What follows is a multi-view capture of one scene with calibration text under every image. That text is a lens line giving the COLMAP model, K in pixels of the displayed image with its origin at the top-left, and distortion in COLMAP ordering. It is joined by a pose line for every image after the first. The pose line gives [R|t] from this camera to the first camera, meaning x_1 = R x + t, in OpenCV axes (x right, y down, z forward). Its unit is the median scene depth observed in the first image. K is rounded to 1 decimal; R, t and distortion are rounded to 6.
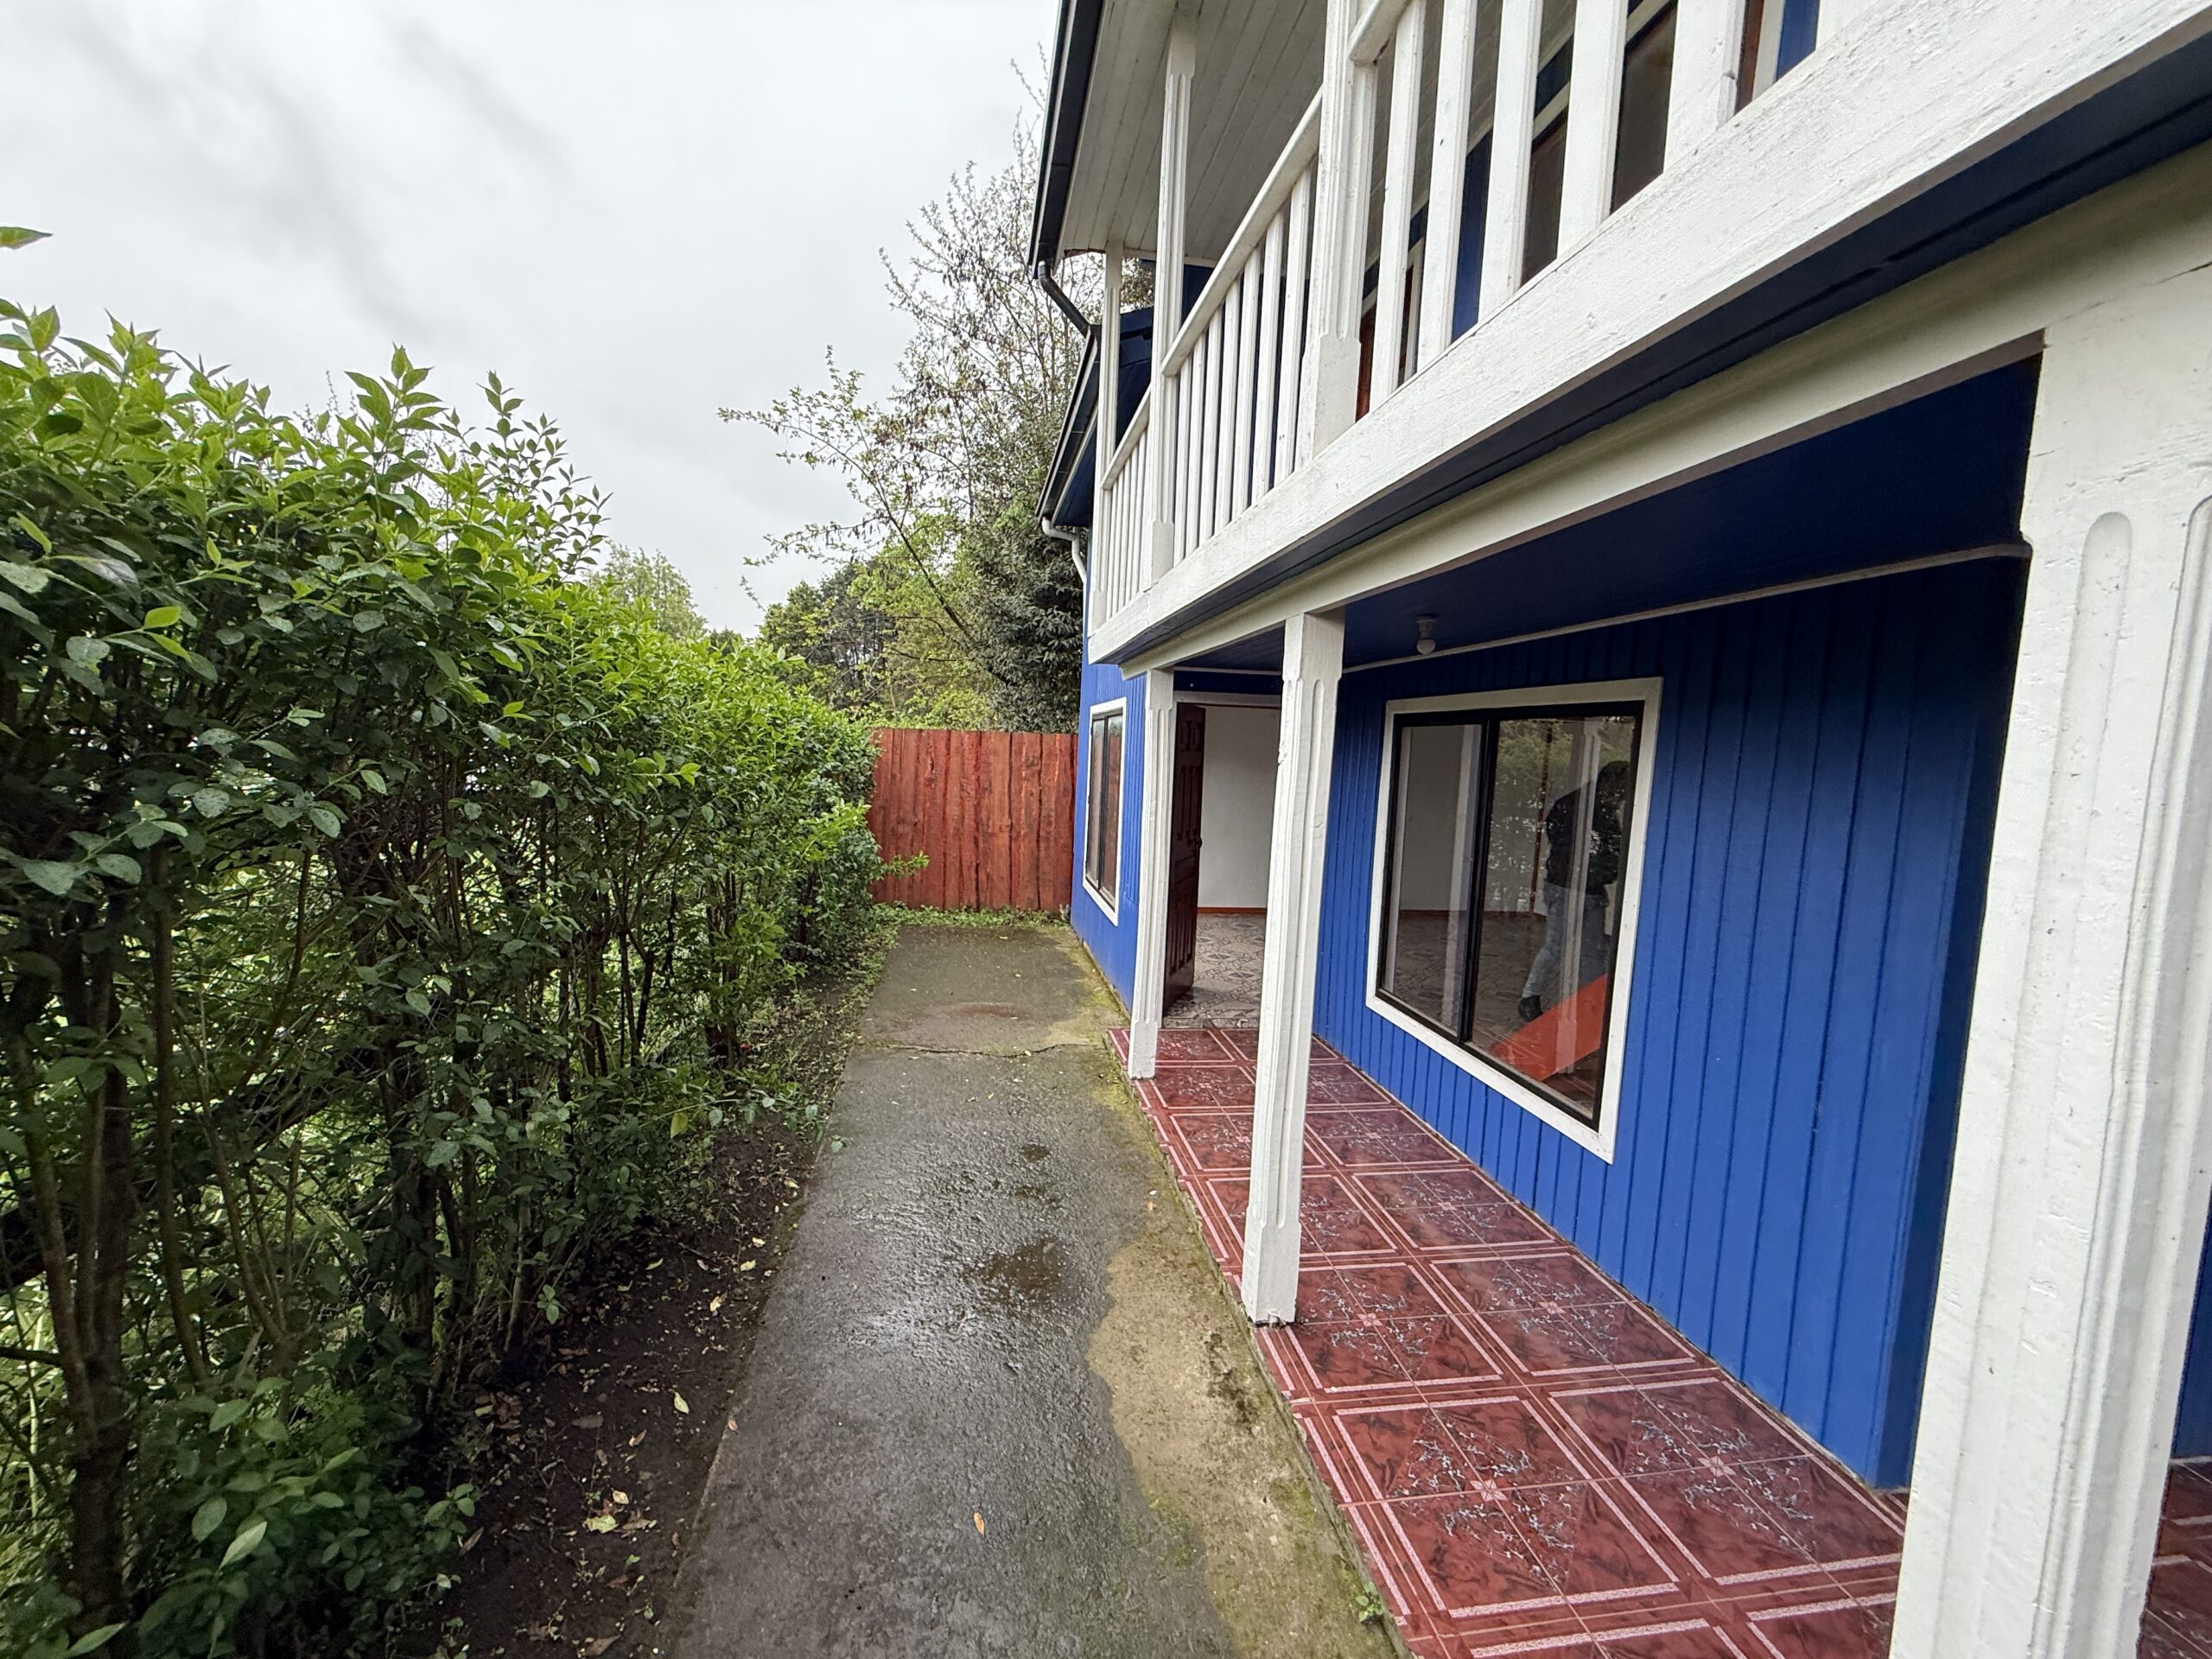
lens RADIAL K [[877.6, 0, 1099.9], [0, 877.6, 827.7], [0, 0, 1]] dist [-0.002200, 0.000808]
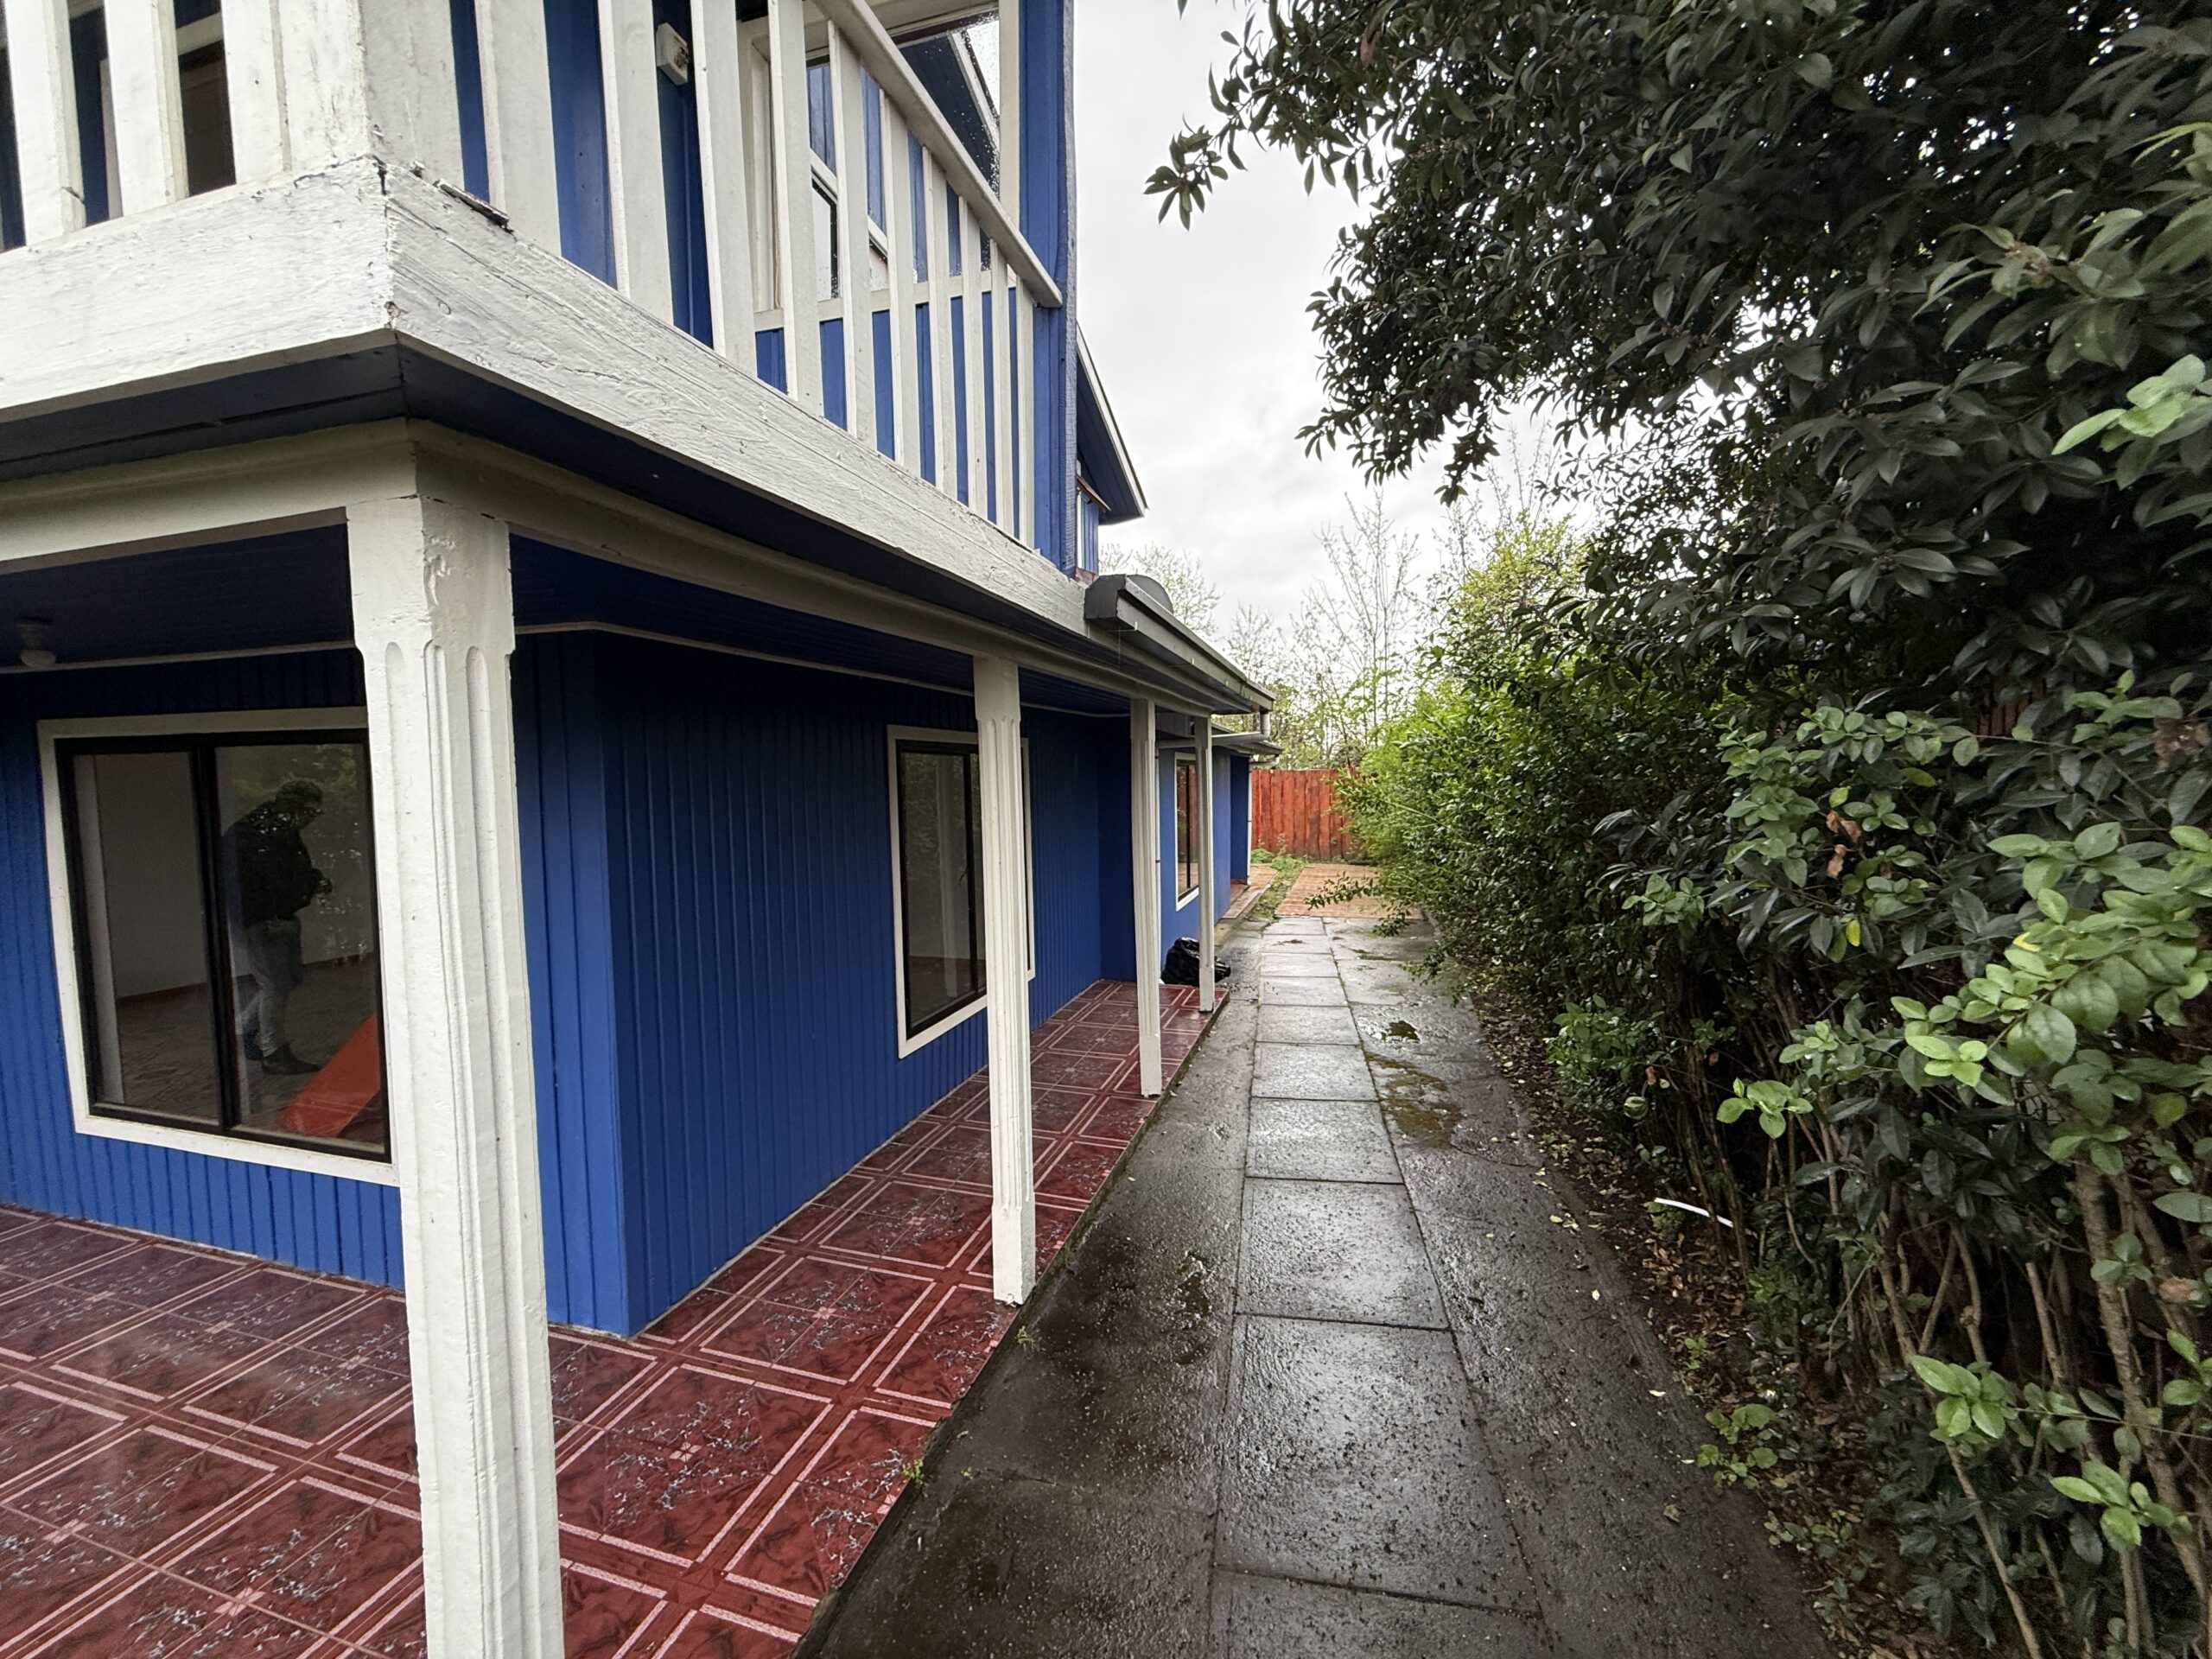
lens RADIAL K [[877.6, 0, 1100.8], [0, 877.6, 827.9], [0, 0, 1]] dist [-0.002200, 0.000808]
pose [[0.433815, -0.105059, 0.894856, 0.043823], [0.113439, 0.991644, 0.061428, 0.001126], [-0.893832, 0.074863, 0.442108, -0.114641]]
